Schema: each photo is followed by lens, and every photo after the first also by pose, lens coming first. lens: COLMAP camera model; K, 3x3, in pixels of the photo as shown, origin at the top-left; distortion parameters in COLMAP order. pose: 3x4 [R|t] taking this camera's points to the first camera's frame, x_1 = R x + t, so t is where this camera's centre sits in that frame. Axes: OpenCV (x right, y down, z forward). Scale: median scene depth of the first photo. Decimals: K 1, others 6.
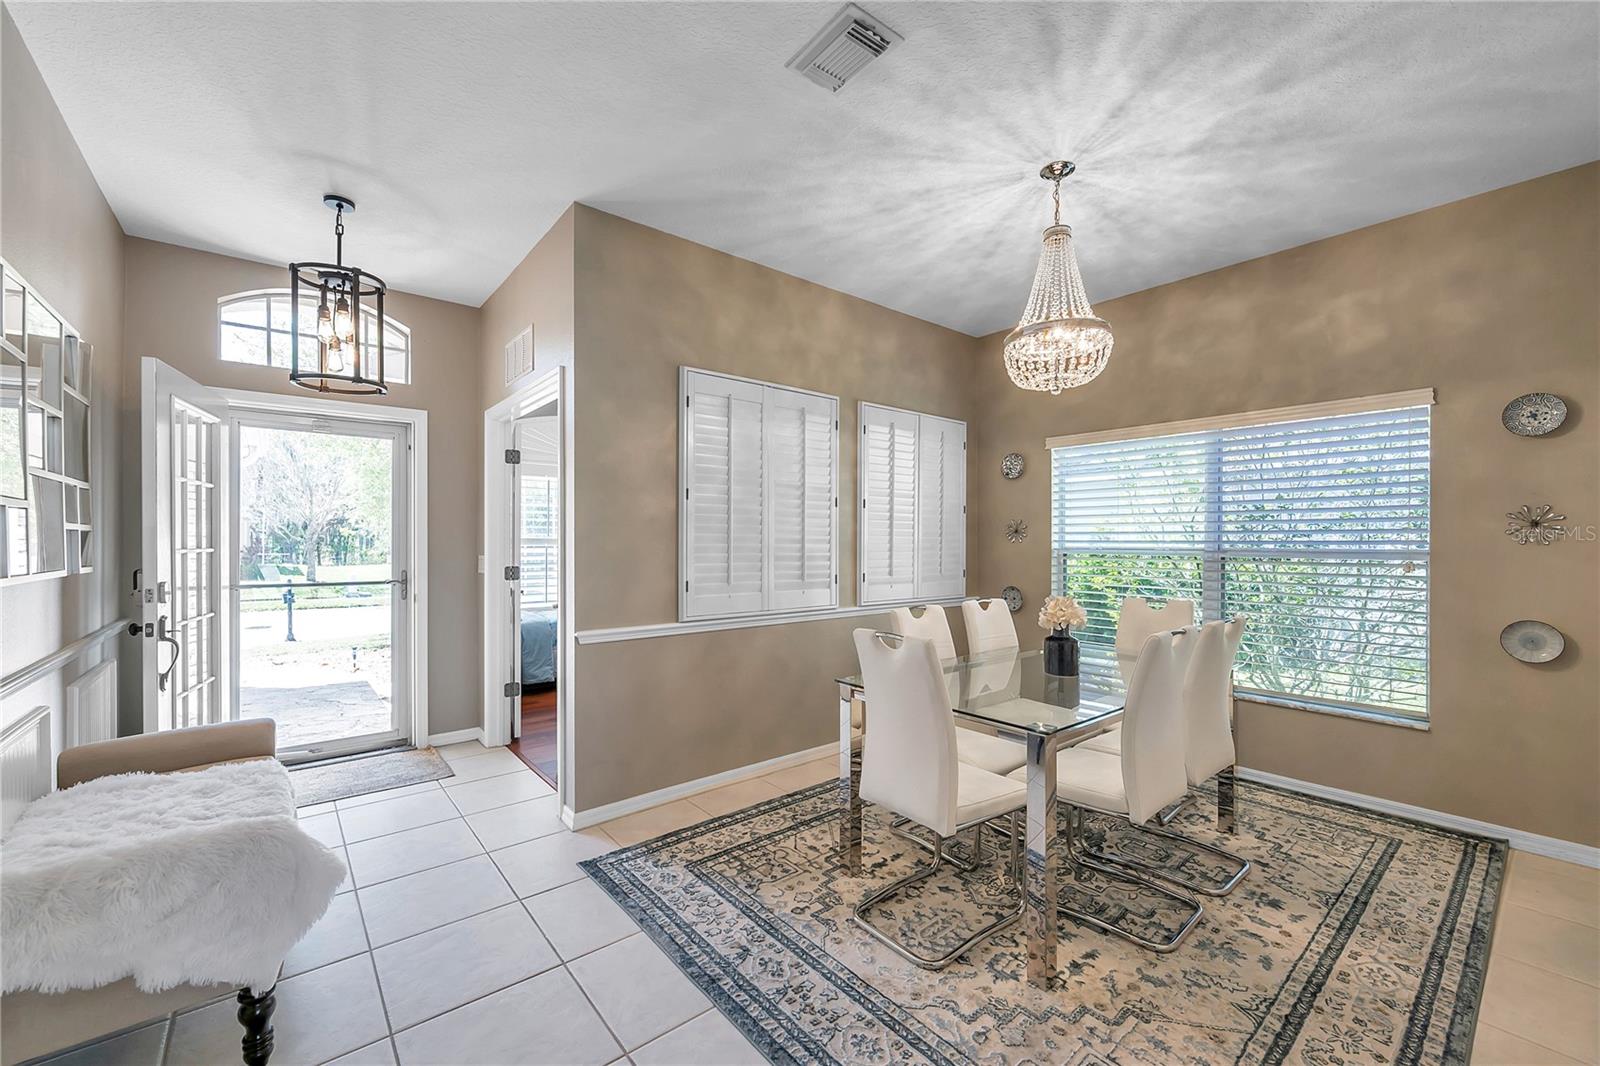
lens RADIAL K [[636.1, 0, 802.2], [0, 636.1, 542.0], [0, 0, 1]] dist [-0.001907, 0.000600]
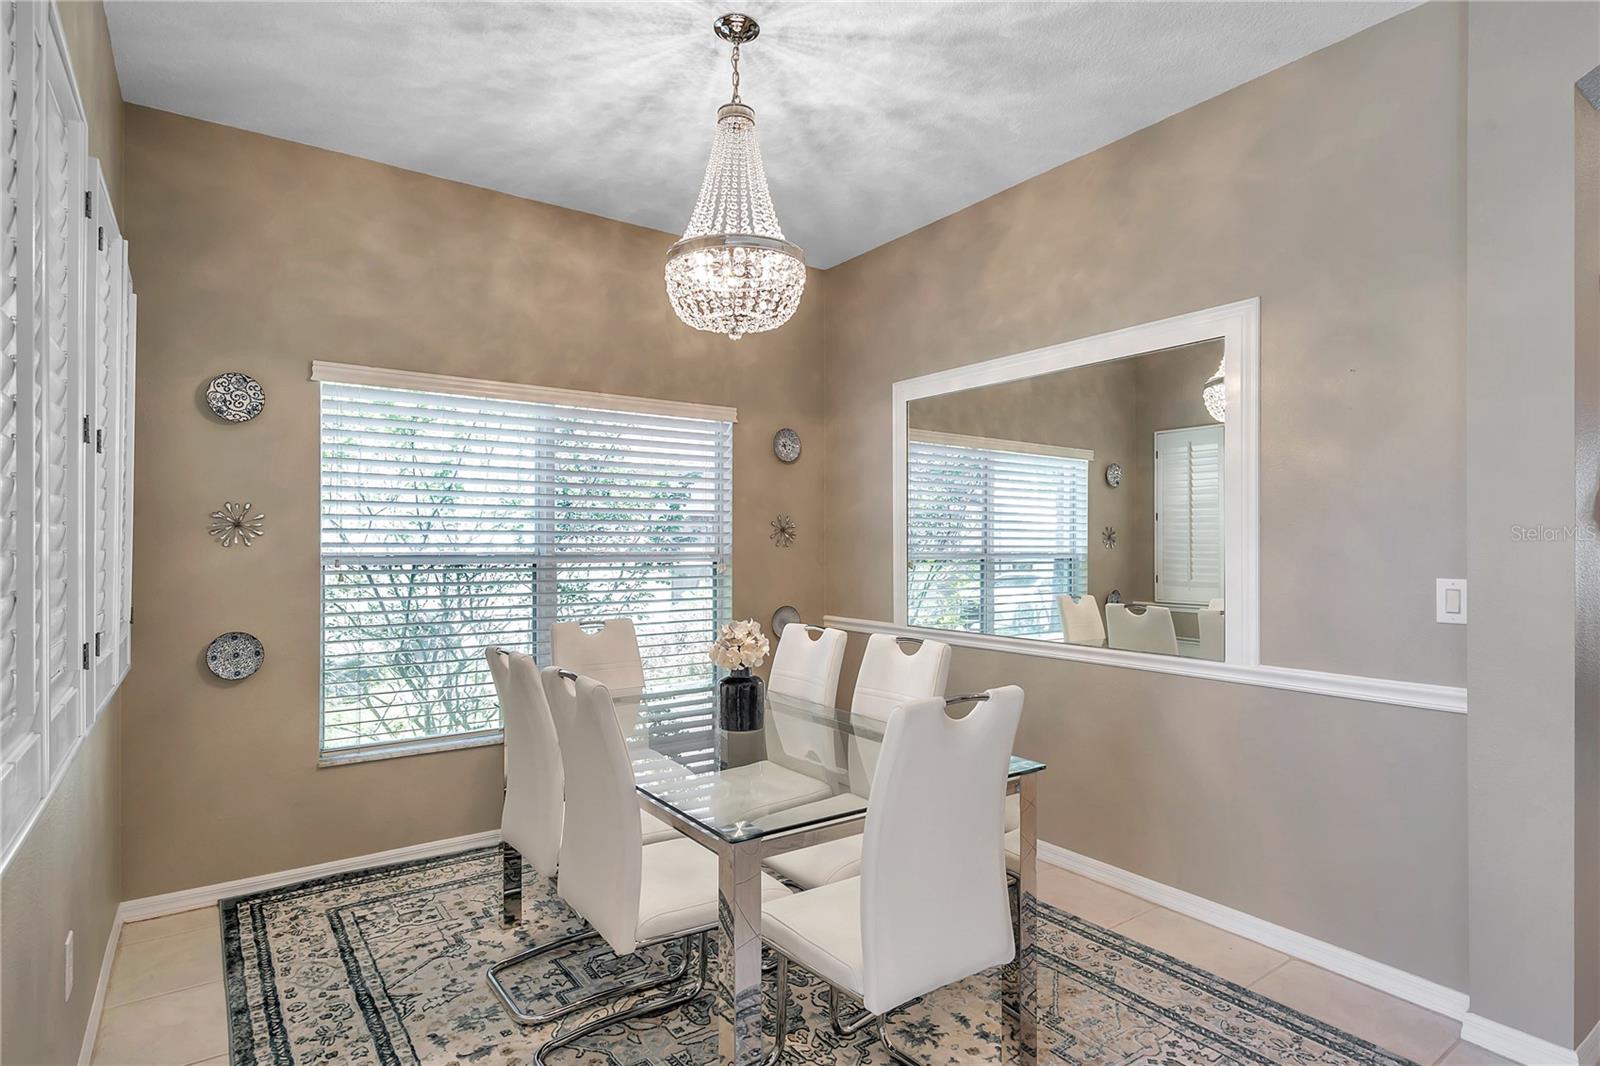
lens RADIAL K [[834.0, 0, 806.7], [0, 834.0, 541.7], [0, 0, 1]] dist [-0.000383, 0.000092]
pose [[0.071748, 0.000972, 0.997422, -0.528009], [0.000479, 0.999999, -0.001009, -0.003961], [-0.997423, 0.000550, 0.071747, 0.848533]]
